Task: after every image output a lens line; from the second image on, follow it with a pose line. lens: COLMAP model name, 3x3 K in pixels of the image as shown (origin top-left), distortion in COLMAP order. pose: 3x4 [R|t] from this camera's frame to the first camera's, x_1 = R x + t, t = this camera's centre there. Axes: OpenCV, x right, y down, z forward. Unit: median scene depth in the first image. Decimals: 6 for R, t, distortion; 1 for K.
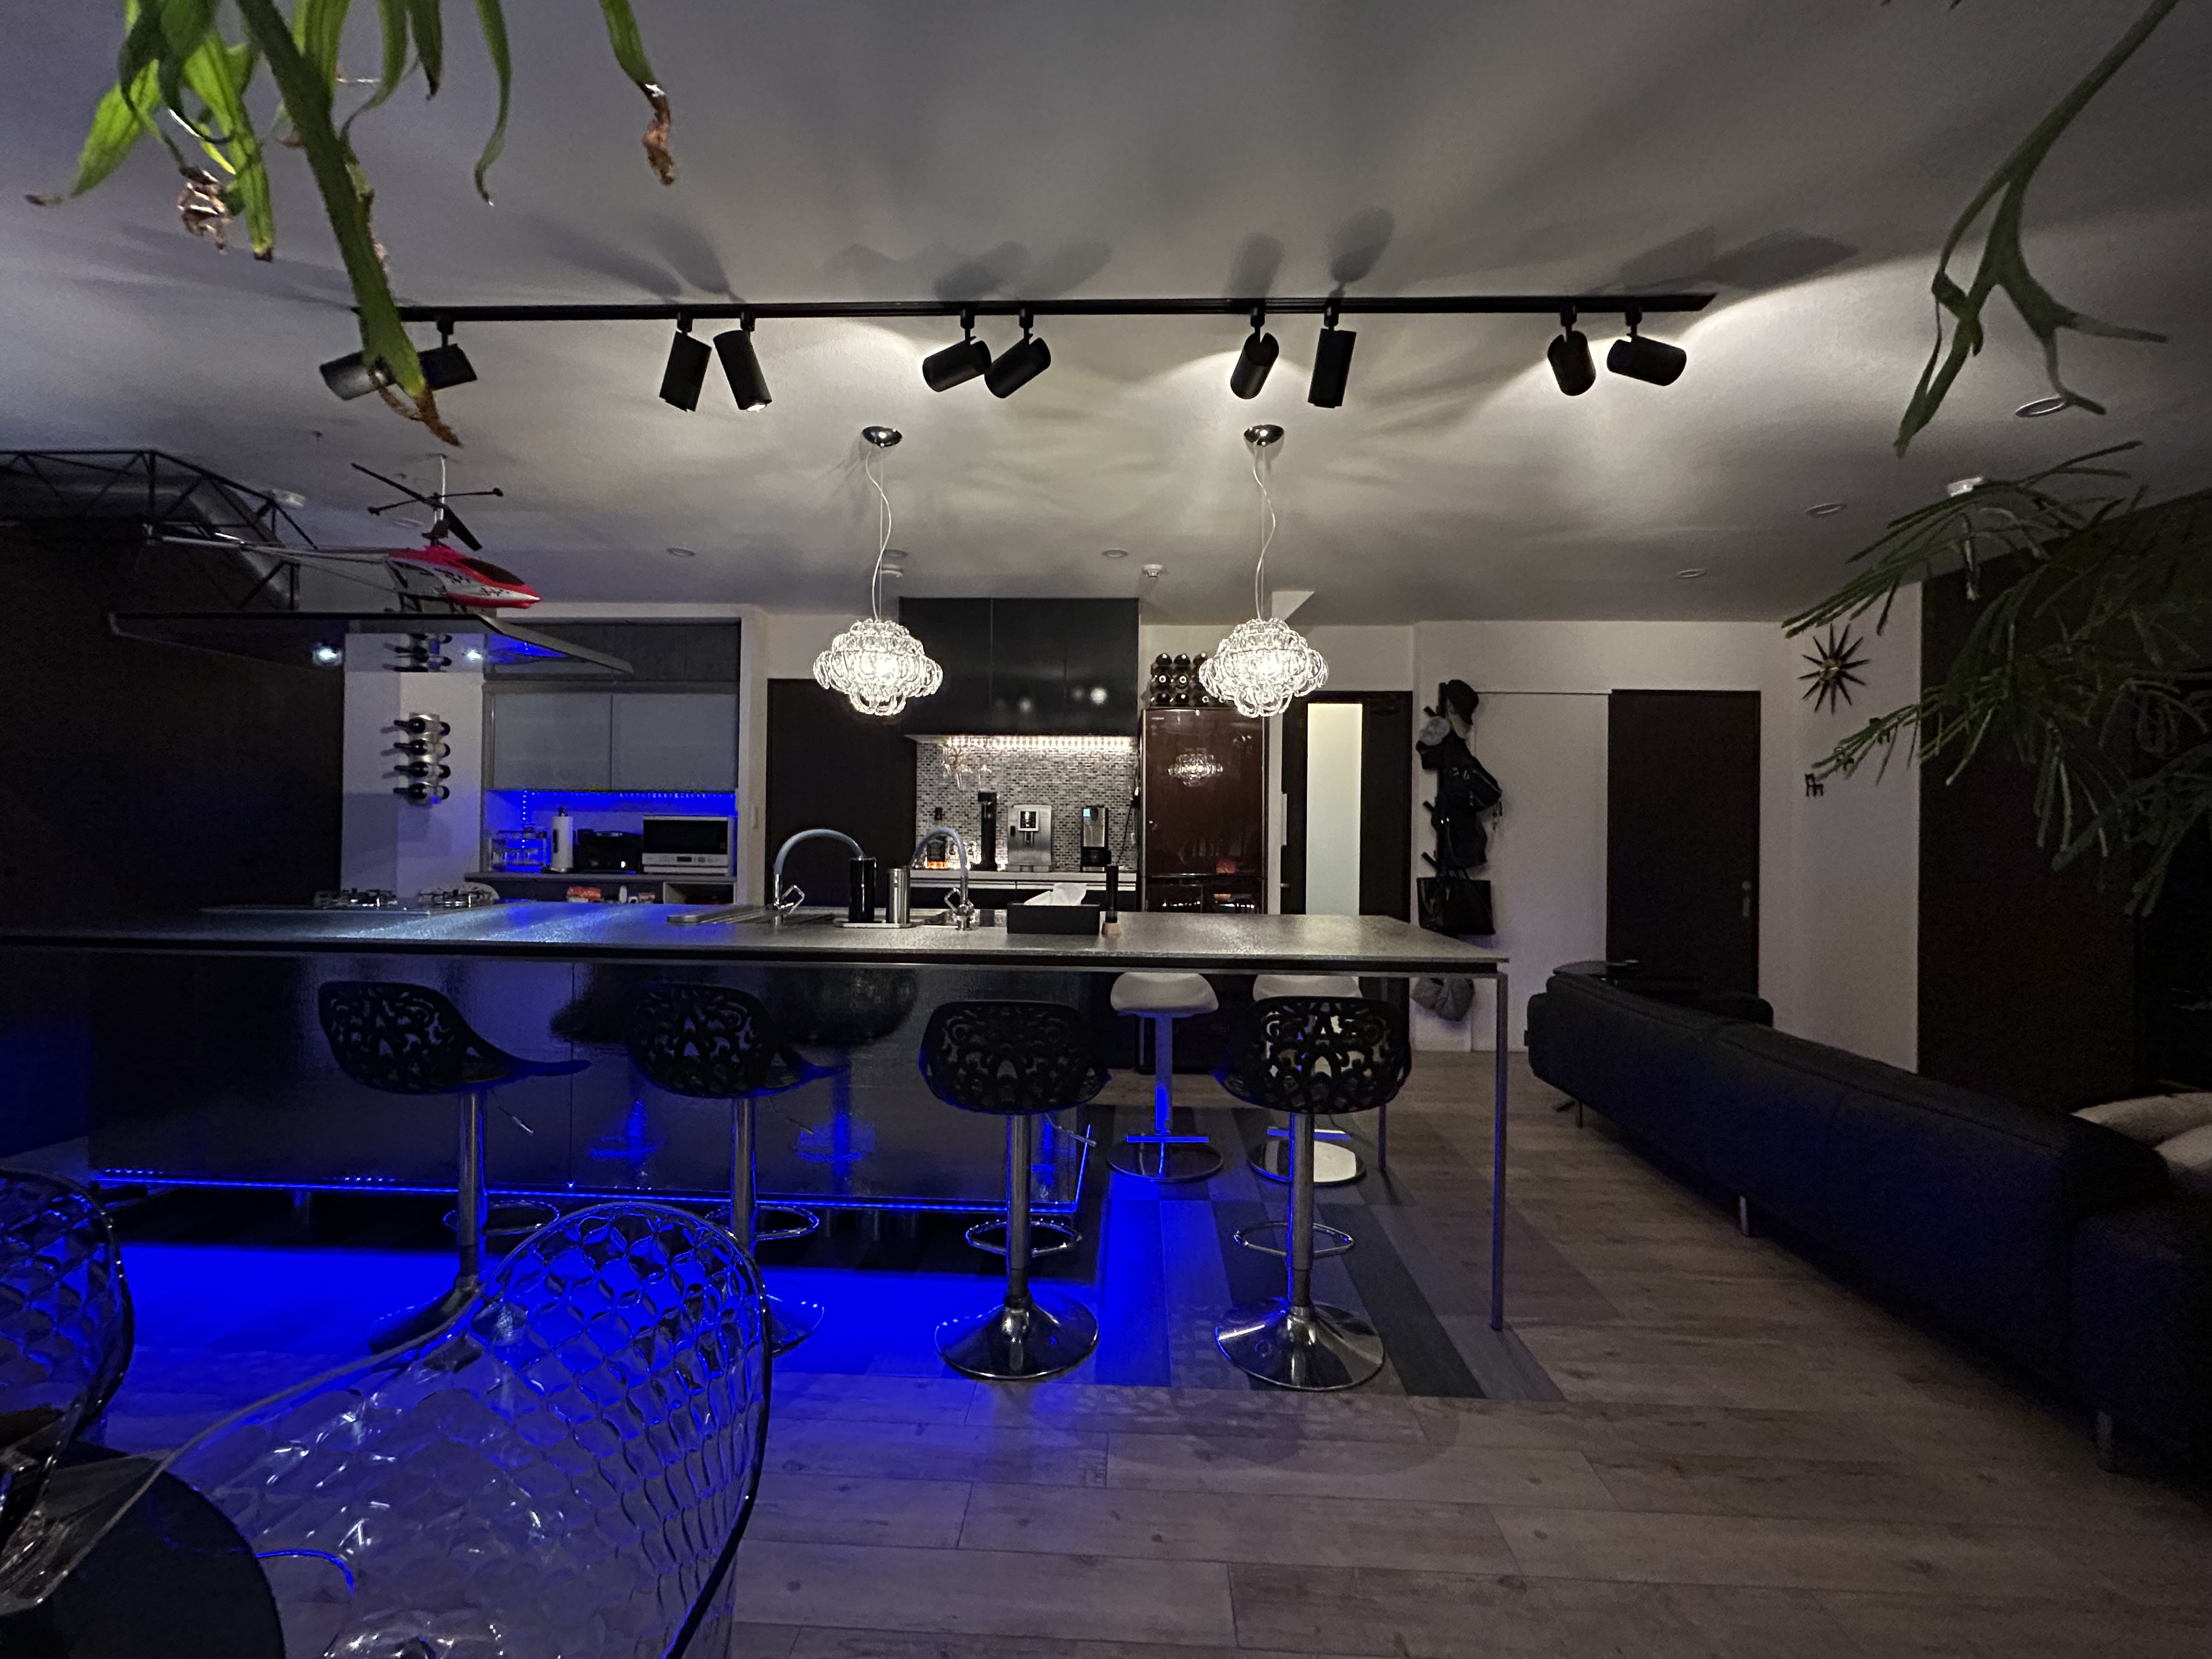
lens RADIAL K [[884.8, 0, 1095.0], [0, 884.8, 831.5], [0, 0, 1]] dist [0.001223, 0.000443]
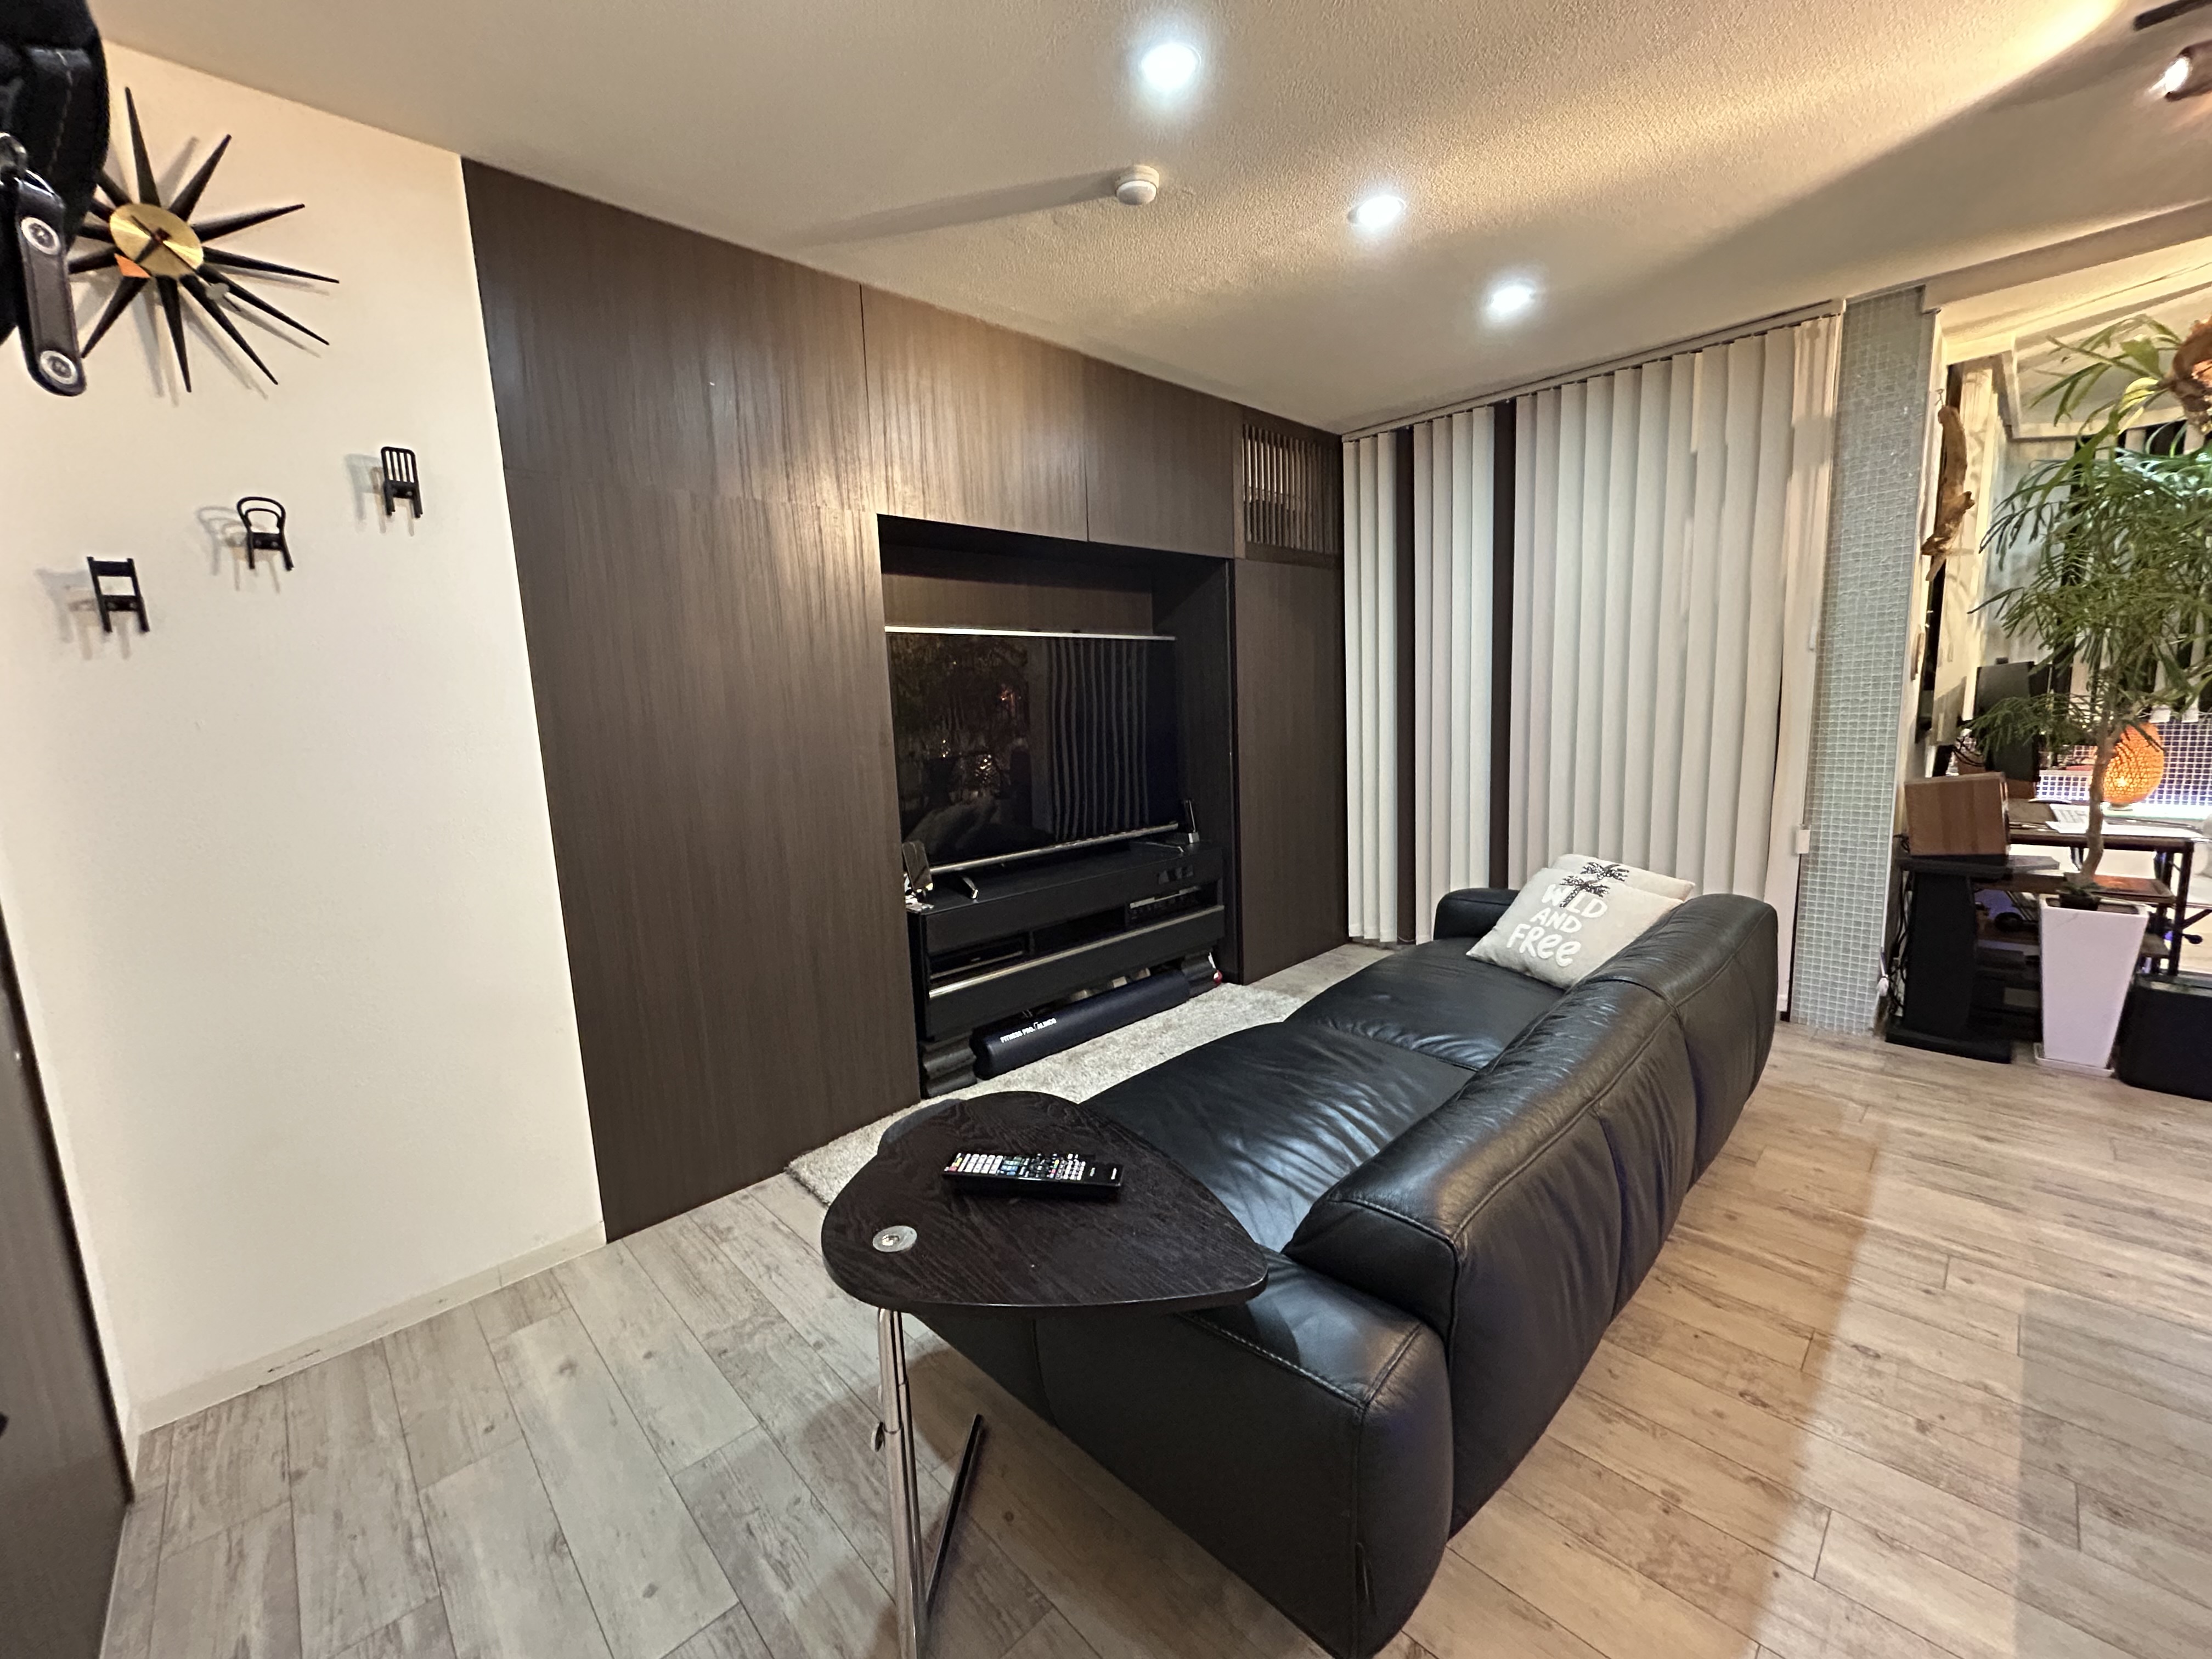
lens RADIAL K [[884.8, 0, 1095.0], [0, 884.8, 831.5], [0, 0, 1]] dist [0.001223, 0.000443]
pose [[-0.718569, -0.078720, 0.690986, 0.532609], [0.037355, 0.987770, 0.151378, -0.019653], [-0.694452, 0.134587, -0.706840, 1.657942]]
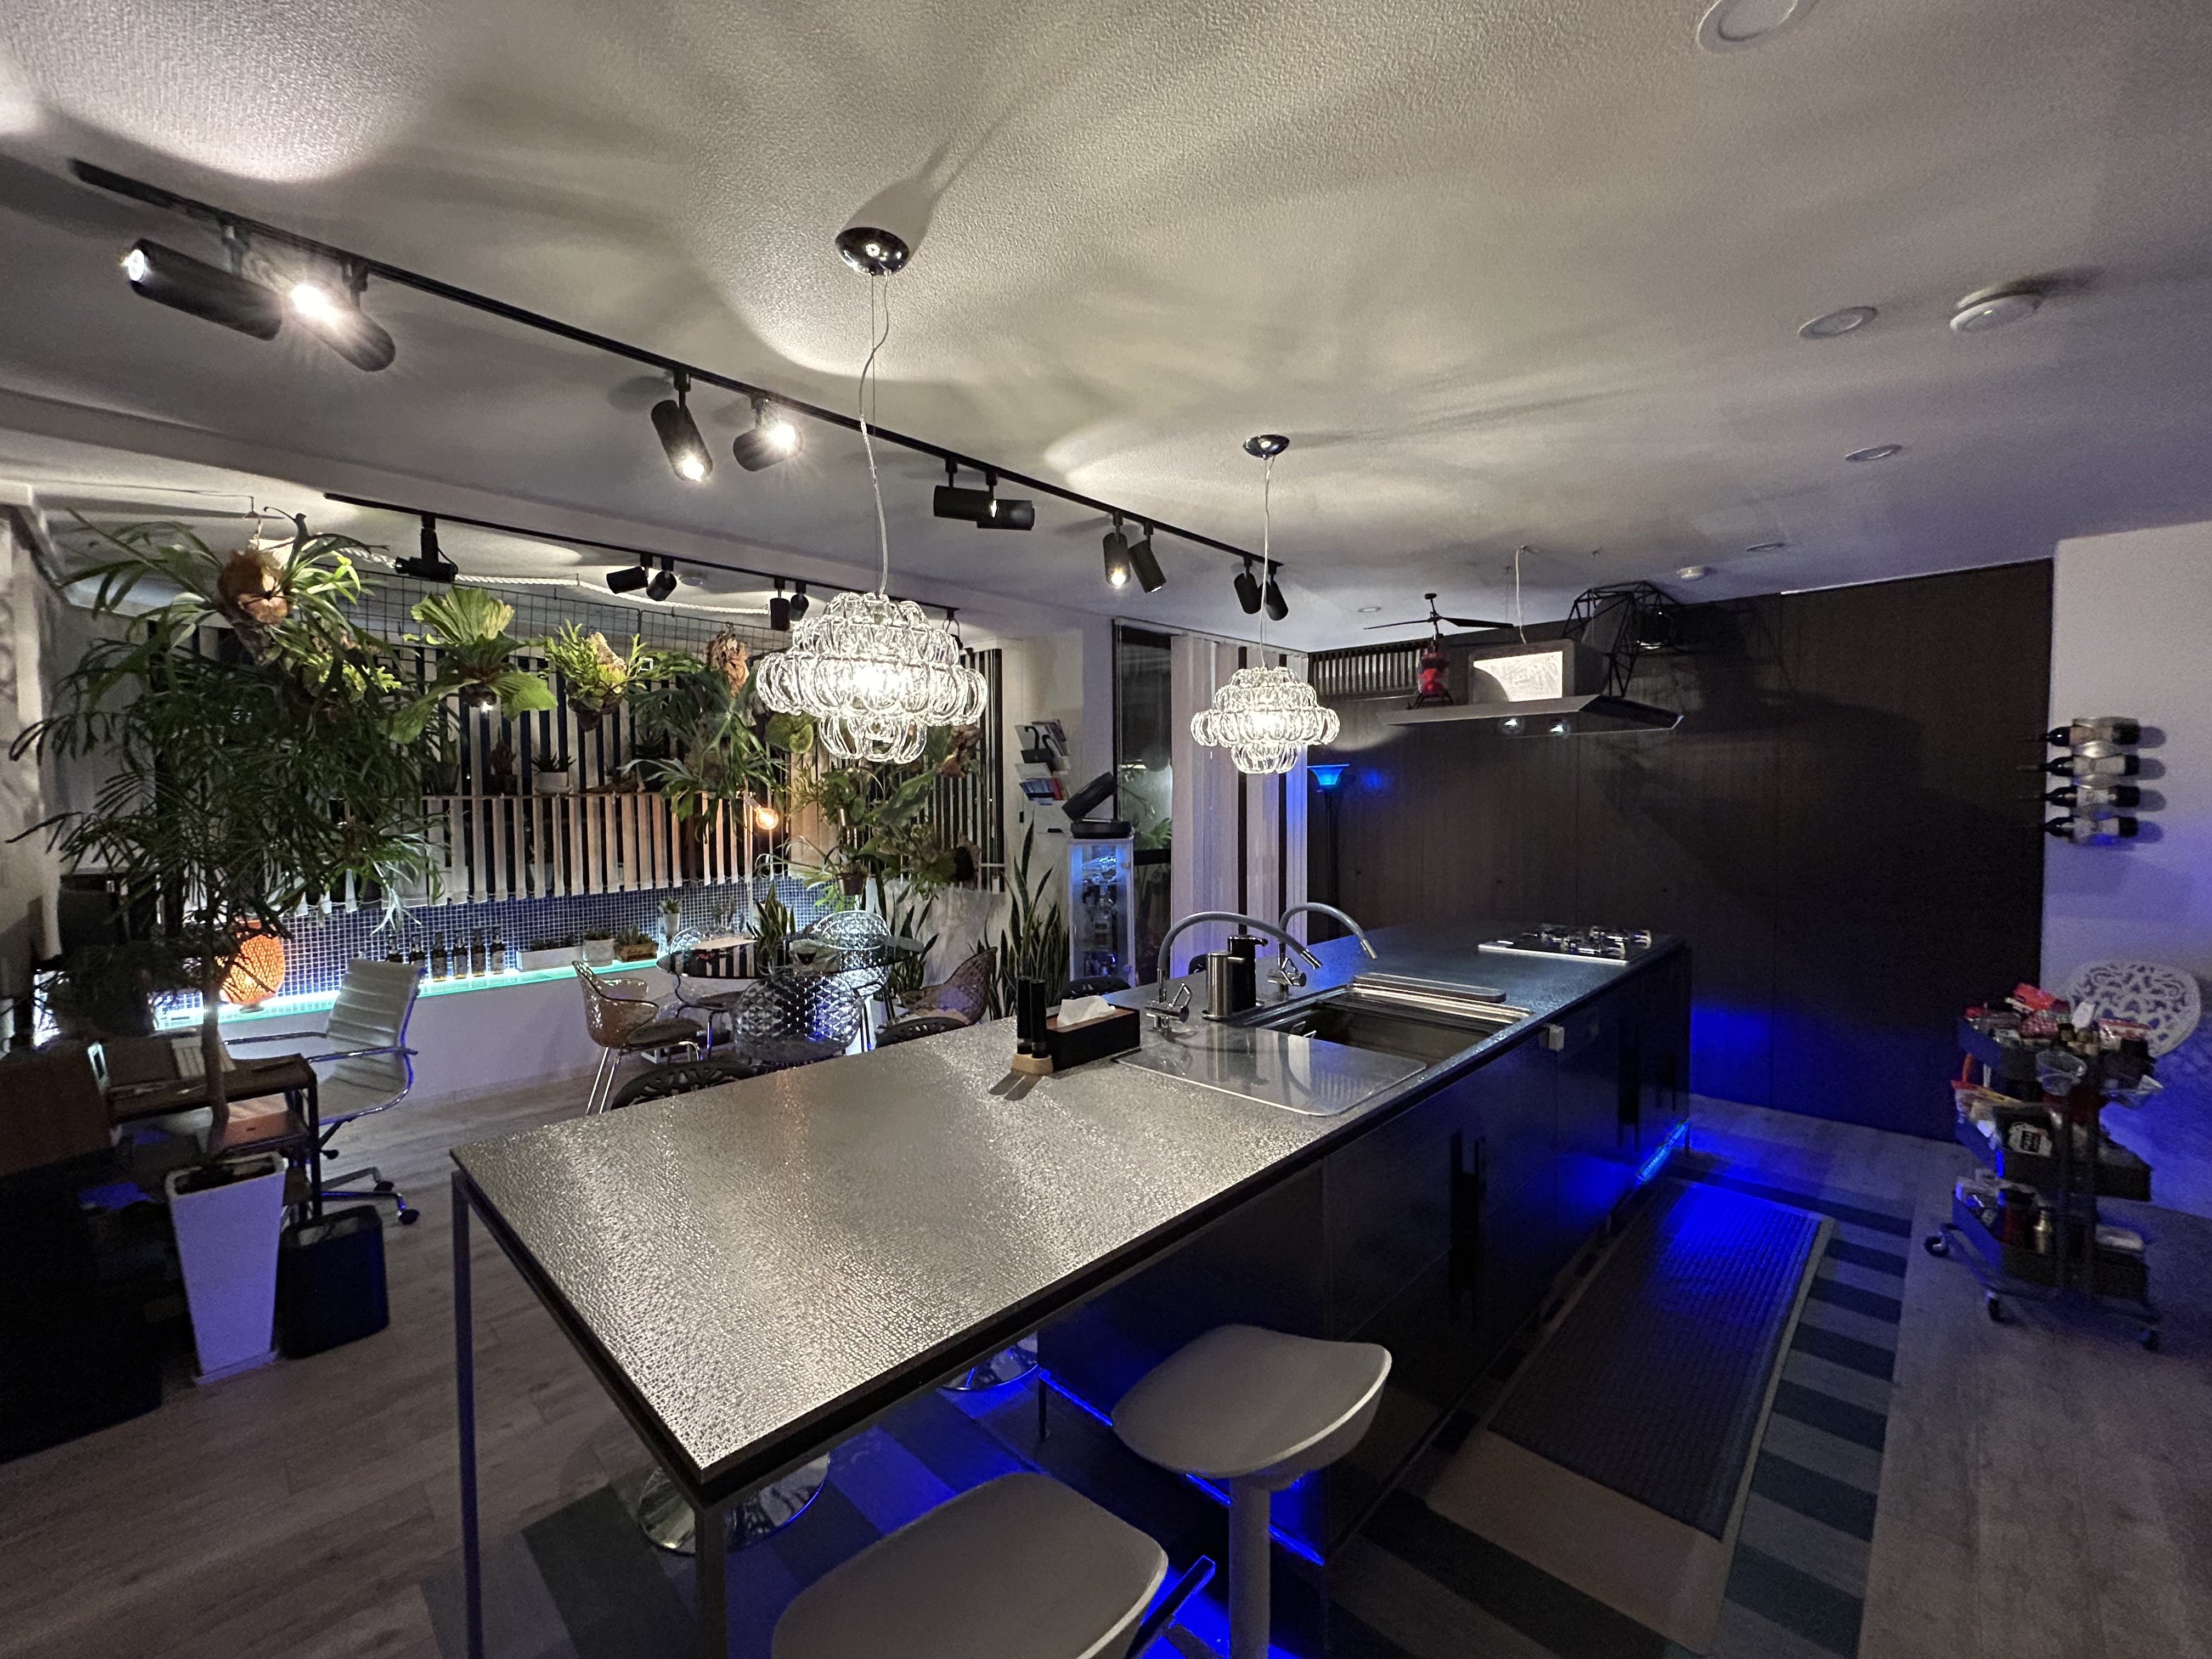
lens RADIAL K [[884.8, 0, 1095.0], [0, 884.8, 831.5], [0, 0, 1]] dist [0.001223, 0.000443]
pose [[-0.664580, 0.019862, -0.746953, 0.488963], [-0.001599, 0.999607, 0.028002, -0.098418], [0.747215, 0.019804, -0.664287, 1.393636]]
